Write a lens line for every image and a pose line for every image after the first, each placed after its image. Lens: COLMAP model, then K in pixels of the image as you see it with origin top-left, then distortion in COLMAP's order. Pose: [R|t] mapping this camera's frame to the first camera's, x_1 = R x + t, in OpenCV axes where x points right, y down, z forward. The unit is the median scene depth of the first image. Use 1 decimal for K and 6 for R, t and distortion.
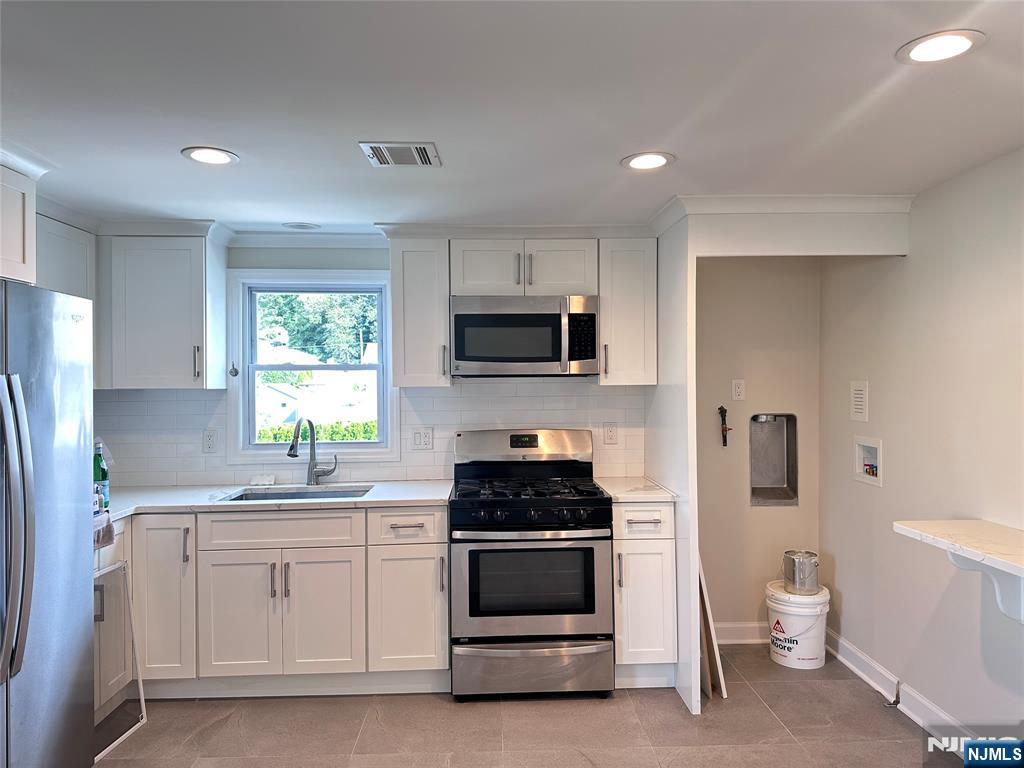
lens RADIAL K [[711.8, 0, 513.8], [0, 711.8, 388.5], [0, 0, 1]] dist [0.137914, -0.212253]
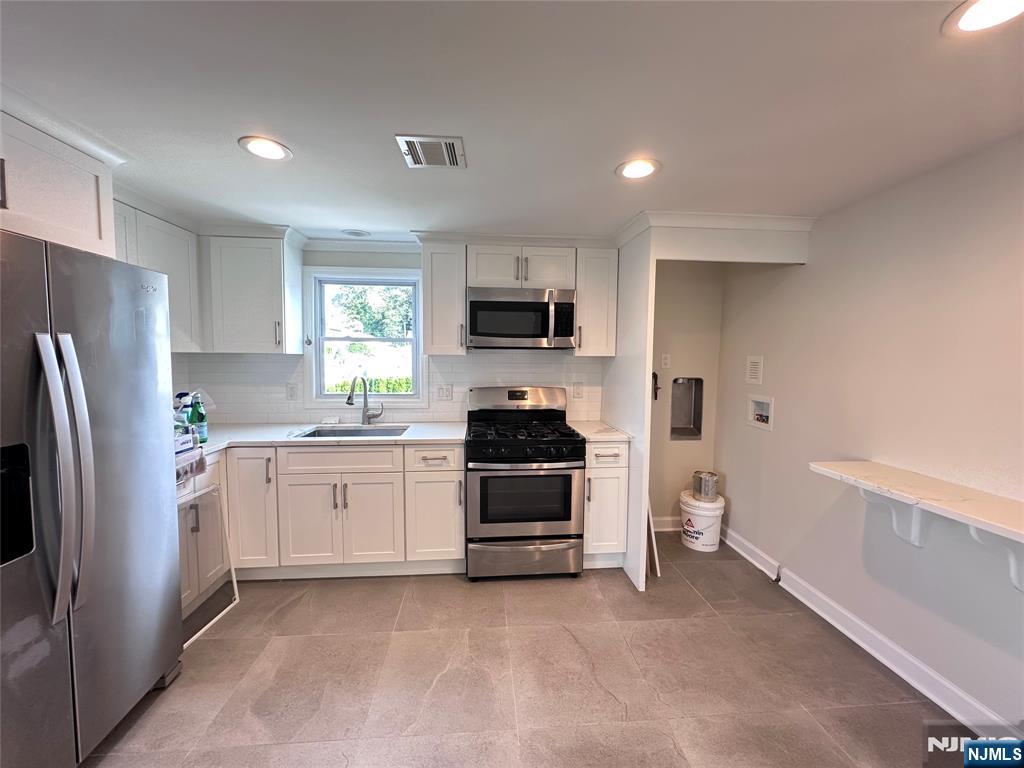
lens RADIAL K [[407.1, 0, 511.6], [0, 407.1, 385.4], [0, 0, 1]] dist [-0.001471, 0.000506]
pose [[0.998815, 0.013592, 0.046730, -0.040371], [-0.016587, 0.997791, 0.064326, 0.003924], [-0.045753, -0.065025, 0.996834, 0.235679]]
